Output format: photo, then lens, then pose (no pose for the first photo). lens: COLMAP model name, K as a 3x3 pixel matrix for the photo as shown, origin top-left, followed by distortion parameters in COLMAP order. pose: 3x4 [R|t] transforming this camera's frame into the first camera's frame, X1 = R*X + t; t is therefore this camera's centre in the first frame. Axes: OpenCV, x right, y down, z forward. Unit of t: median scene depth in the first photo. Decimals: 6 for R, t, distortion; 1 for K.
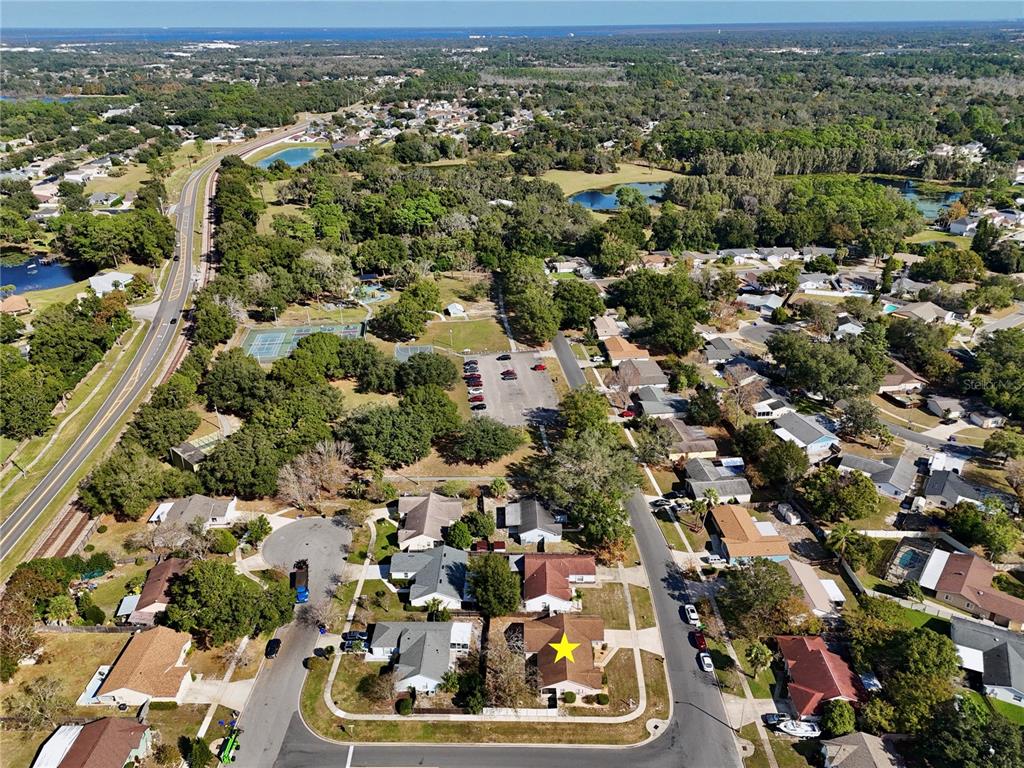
lens RADIAL K [[752.4, 0, 514.1], [0, 752.4, 389.5], [0, 0, 1]] dist [0.080886, -0.080321]
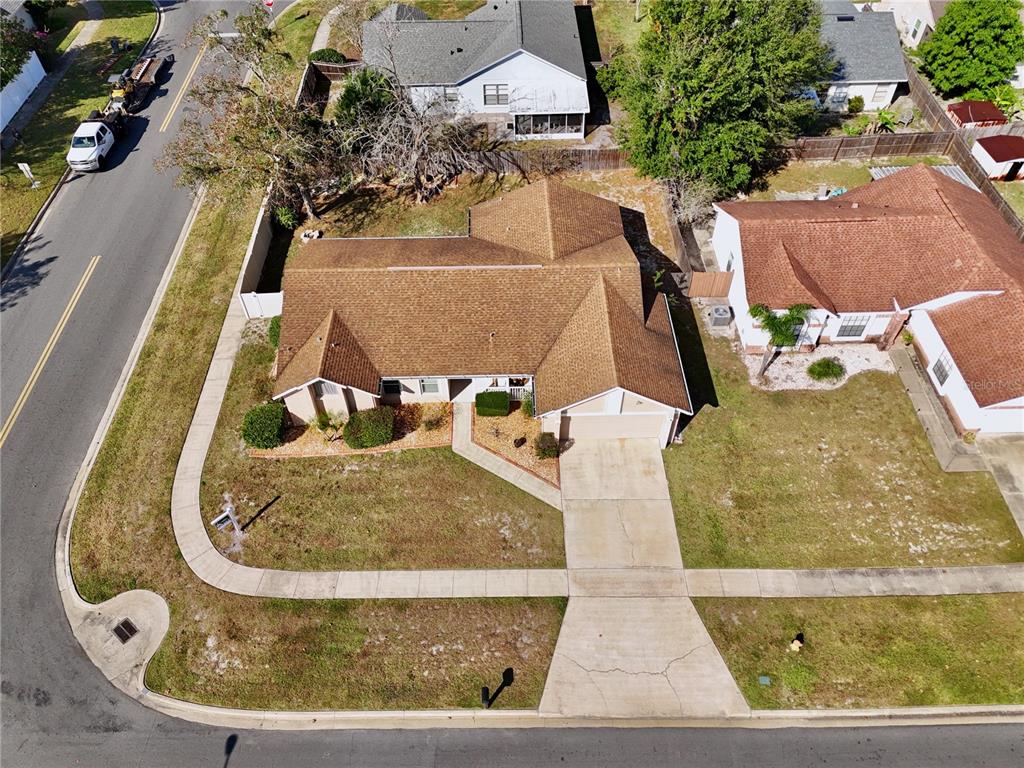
lens RADIAL K [[752.4, 0, 514.1], [0, 752.4, 389.5], [0, 0, 1]] dist [0.080886, -0.080321]
pose [[0.041625, 0.759940, -0.648659, 0.231604], [-0.426987, 0.600481, 0.676096, 0.158843], [0.903299, 0.248826, 0.349480, 0.819663]]
